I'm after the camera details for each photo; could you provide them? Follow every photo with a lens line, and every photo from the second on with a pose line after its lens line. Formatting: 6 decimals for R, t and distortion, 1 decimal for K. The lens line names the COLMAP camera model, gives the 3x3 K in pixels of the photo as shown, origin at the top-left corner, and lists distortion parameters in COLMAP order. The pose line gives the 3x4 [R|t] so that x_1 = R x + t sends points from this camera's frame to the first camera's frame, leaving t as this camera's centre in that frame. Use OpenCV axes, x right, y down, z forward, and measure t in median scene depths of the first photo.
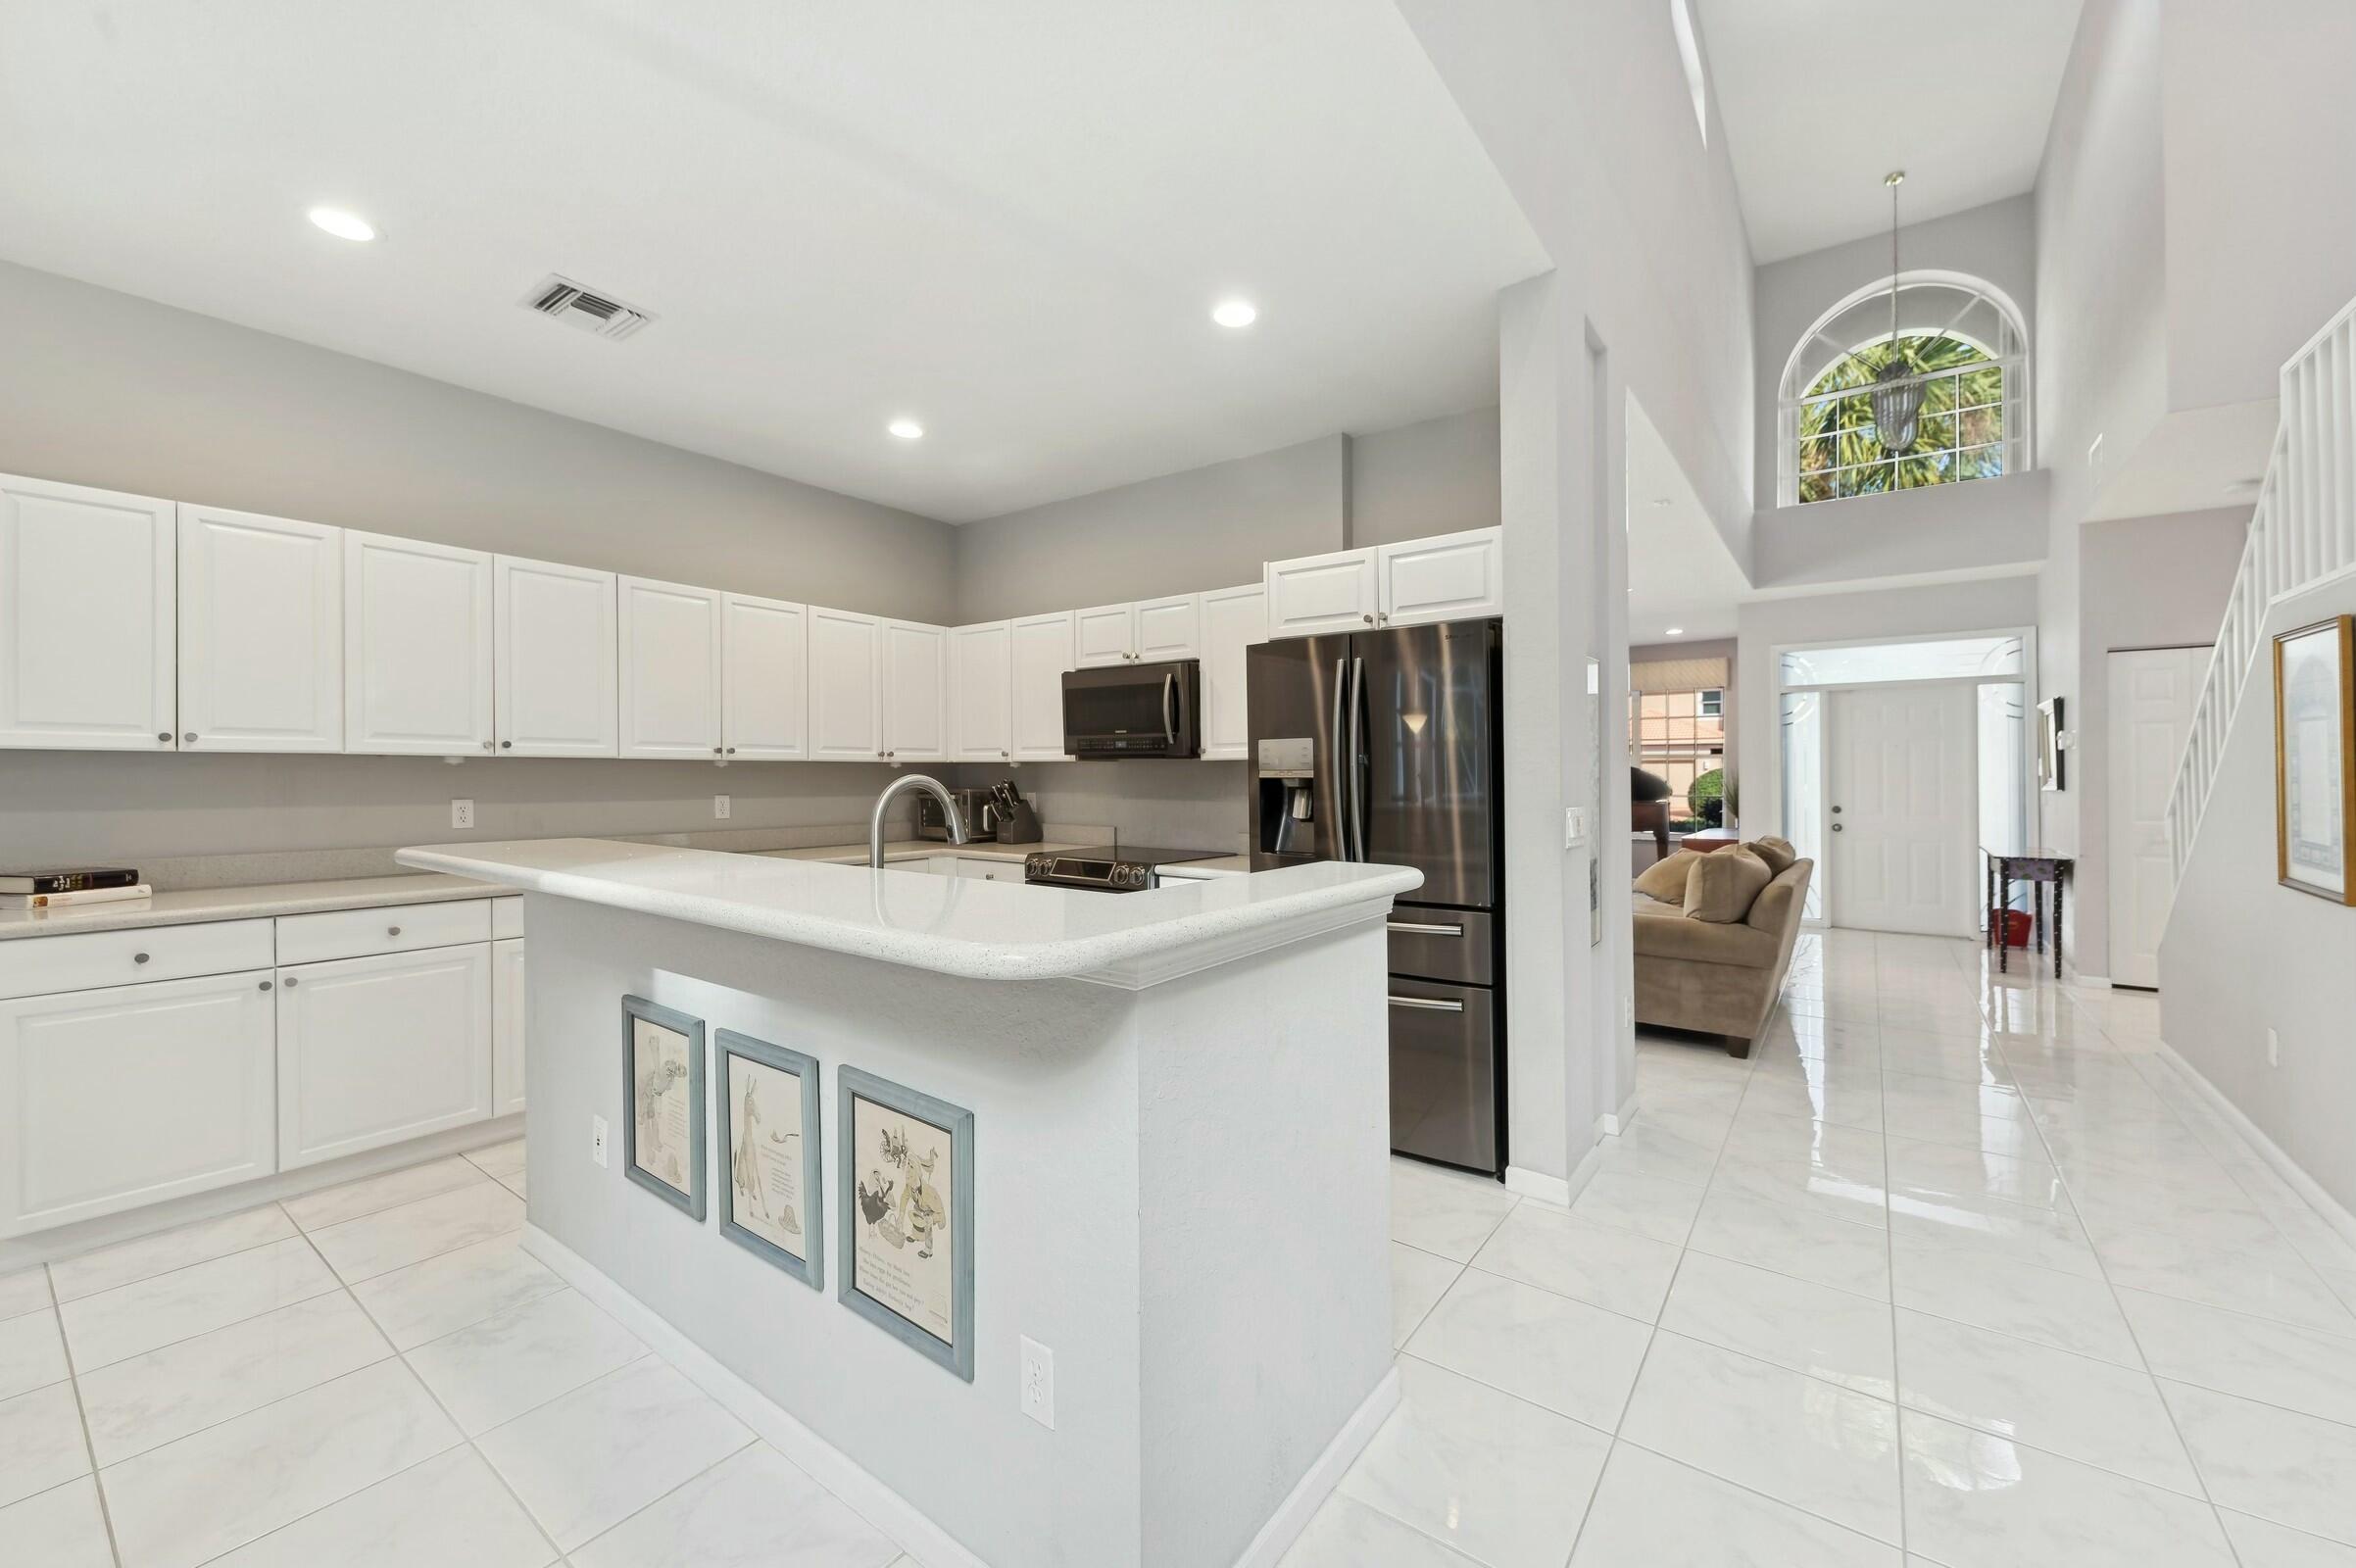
lens RADIAL K [[926.0, 0, 1142.4], [0, 926.0, 775.1], [0, 0, 1]] dist [0.023129, -0.000117]
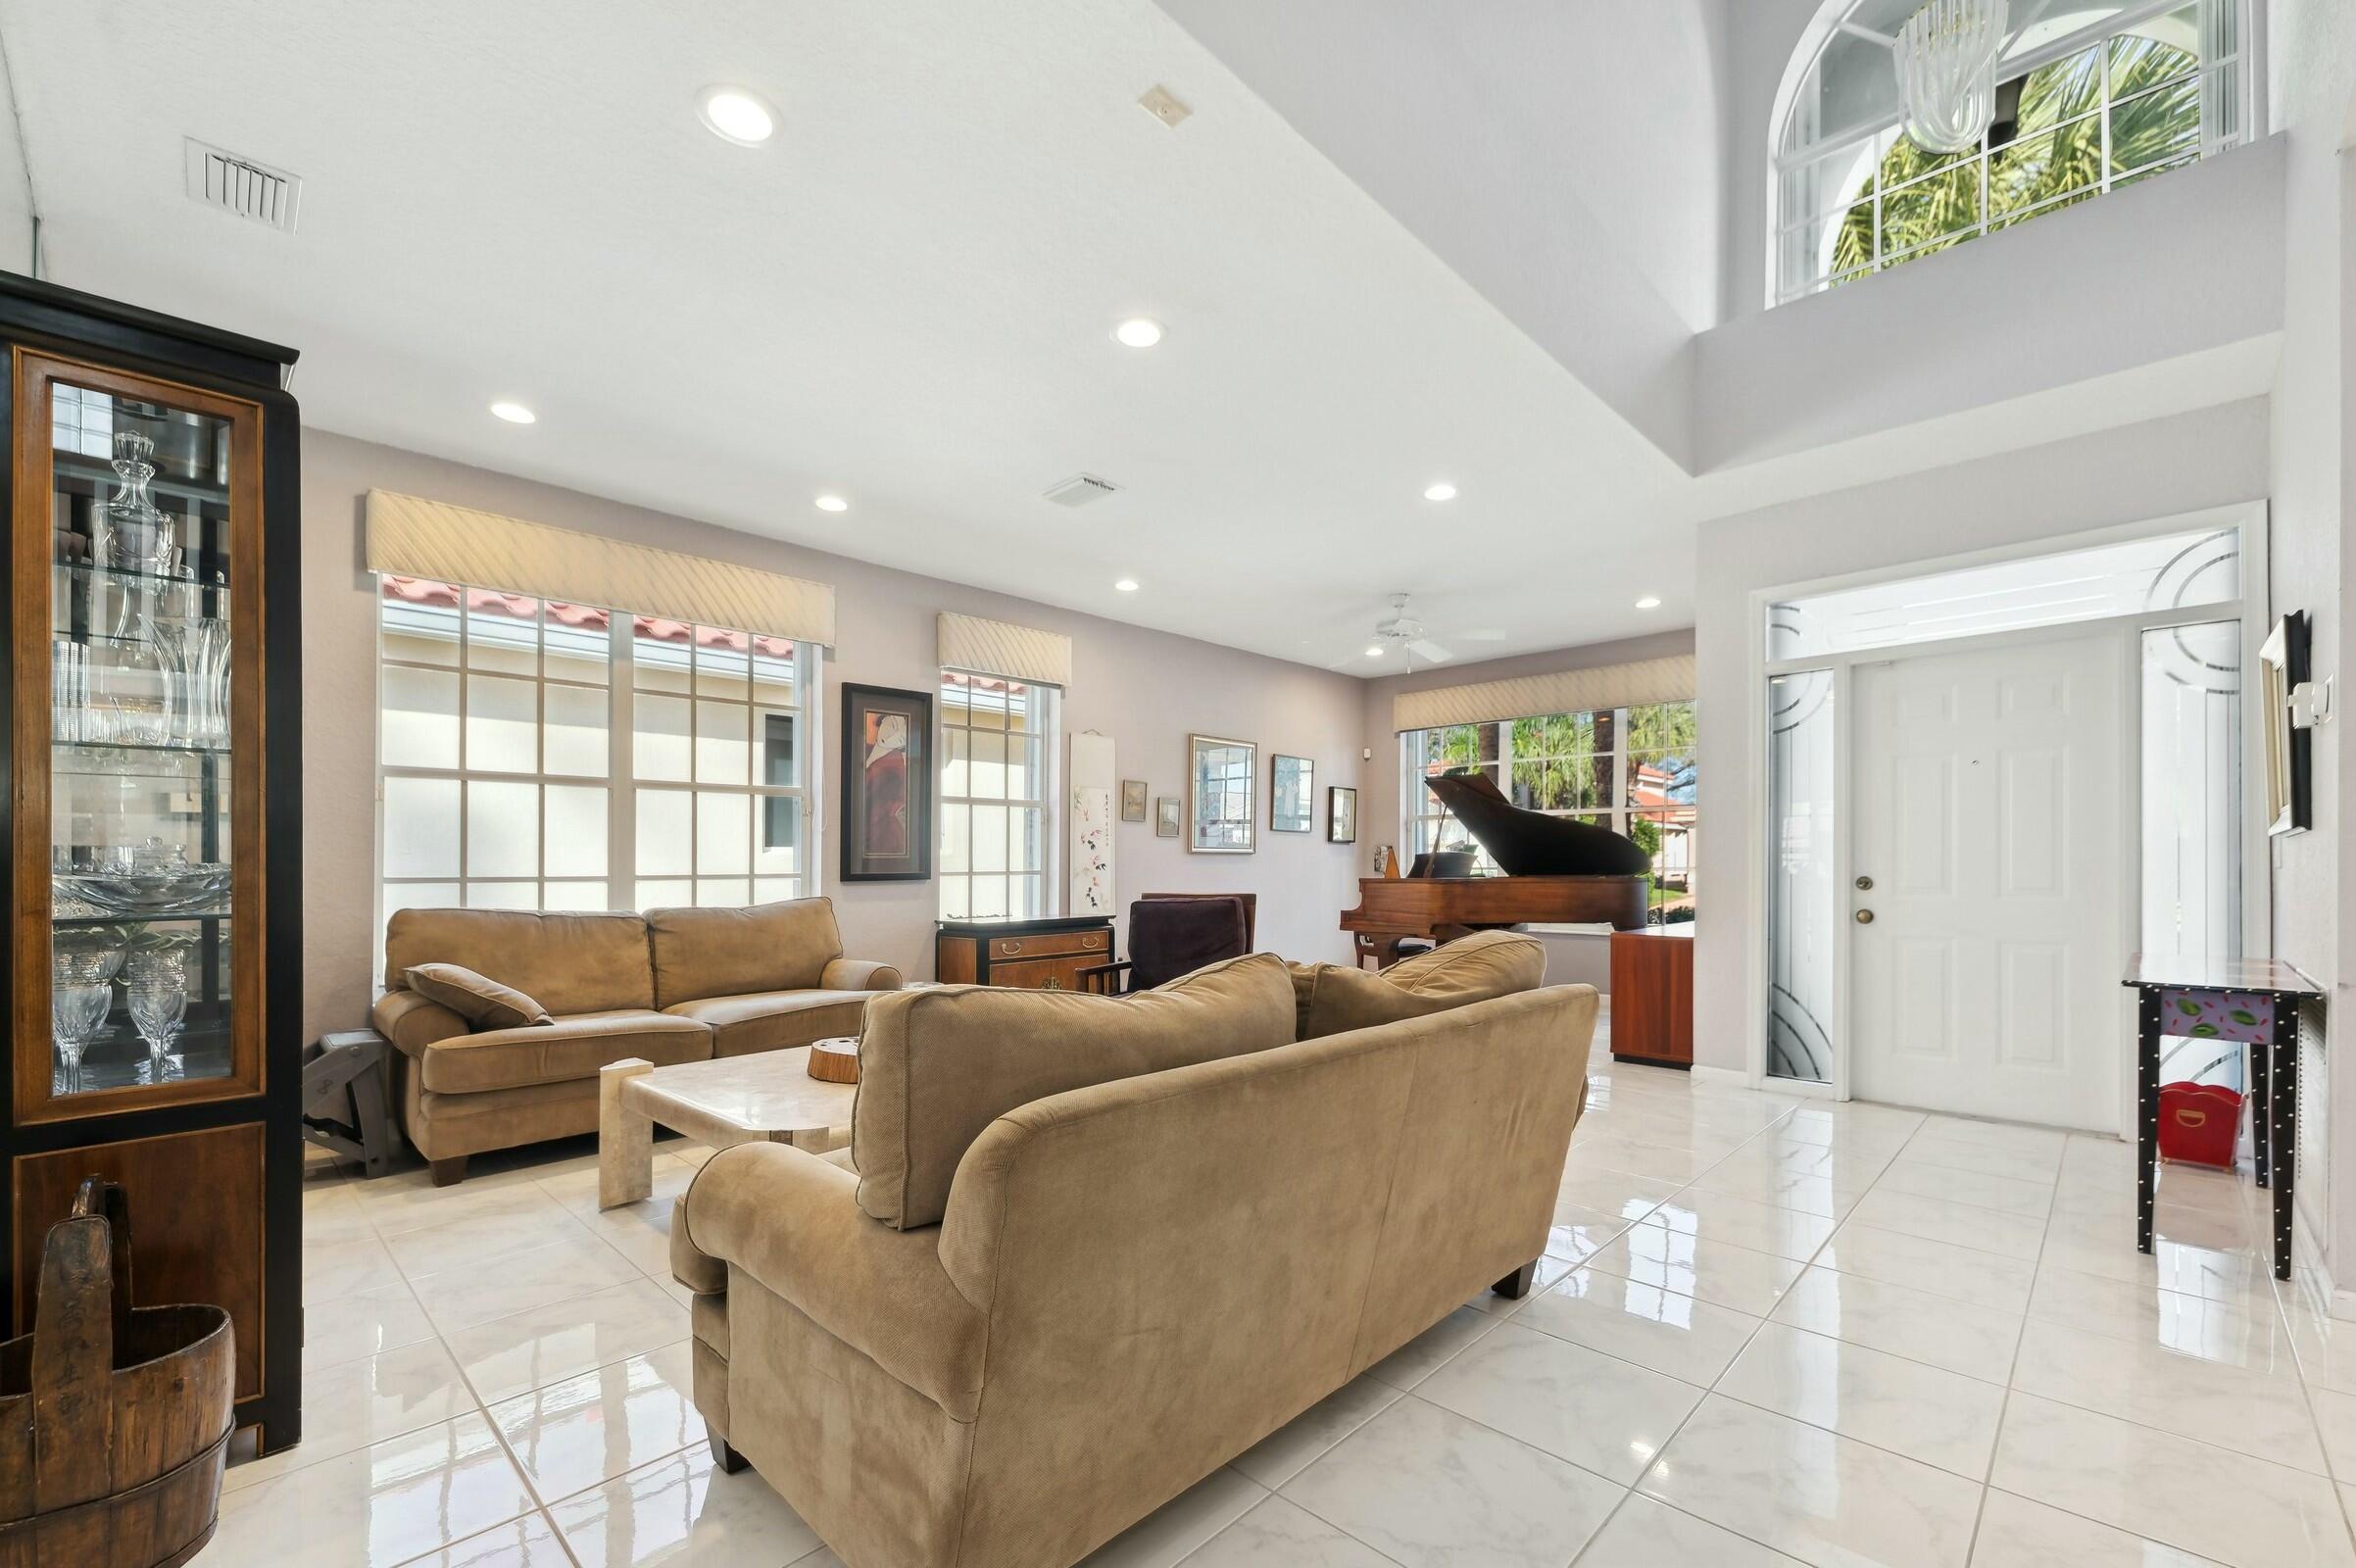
lens RADIAL K [[978.8, 0, 1120.6], [0, 978.8, 867.8], [0, 0, 1]] dist [0.001641, 0.000327]
pose [[0.989713, 0.000715, -0.143067, 0.409465], [-0.000010, 0.999988, 0.004933, 0.025970], [0.143069, -0.004880, 0.989701, 0.392269]]
